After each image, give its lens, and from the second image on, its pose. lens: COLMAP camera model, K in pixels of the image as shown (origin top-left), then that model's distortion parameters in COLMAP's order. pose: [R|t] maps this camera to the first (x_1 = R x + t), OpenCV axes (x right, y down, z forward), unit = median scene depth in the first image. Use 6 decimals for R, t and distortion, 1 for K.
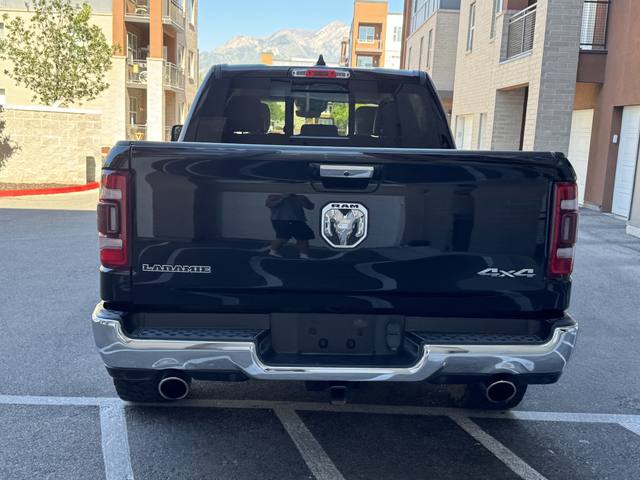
lens RADIAL K [[712.5, 0, 320.6], [0, 712.5, 227.1], [0, 0, 1]] dist [0.211904, -0.469528]
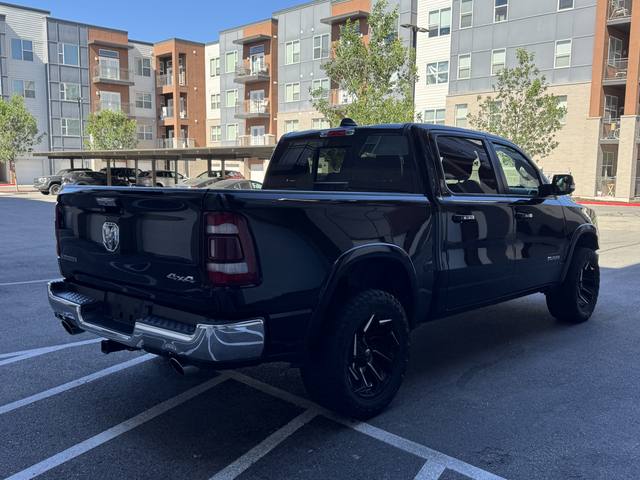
lens RADIAL K [[608.8, 0, 320.3], [0, 608.8, 224.6], [0, 0, 1]] dist [0.173157, -0.260644]
pose [[0.696759, 0.030569, -0.716654, 0.845073], [-0.079693, 0.996205, -0.034988, -0.011075], [0.712865, 0.081491, 0.696551, 0.252921]]
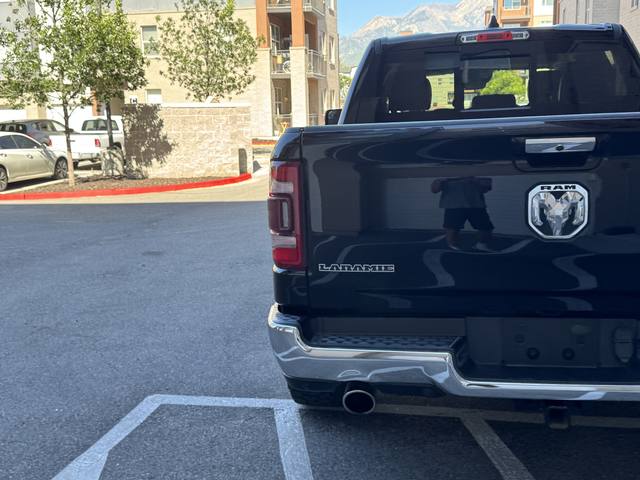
lens RADIAL K [[712.5, 0, 320.6], [0, 712.5, 227.1], [0, 0, 1]] dist [0.211904, -0.469528]
pose [[0.979592, -0.036328, -0.197687, -0.044800], [0.041181, 0.998942, 0.020492, -0.008234], [0.196733, -0.028215, 0.980051, 0.086525]]
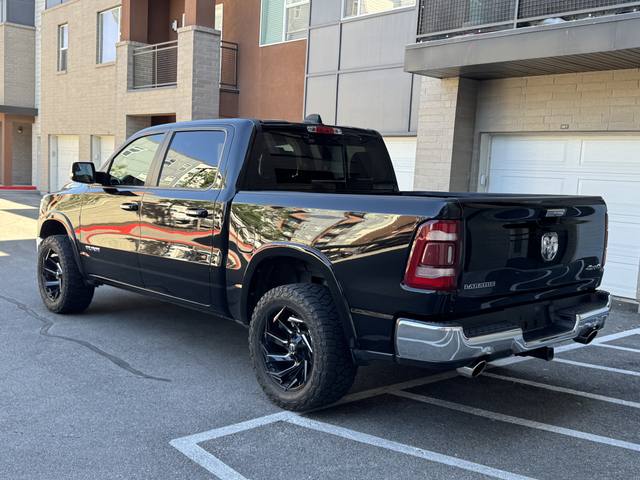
lens RADIAL K [[719.9, 0, 304.7], [0, 719.9, 240.7], [0, 0, 1]] dist [0.205870, -0.465755]
pose [[0.759043, -0.072032, 0.647044, -0.944195], [0.070621, 0.997106, 0.028157, -0.066369], [-0.647199, 0.024322, 0.761933, 0.078696]]
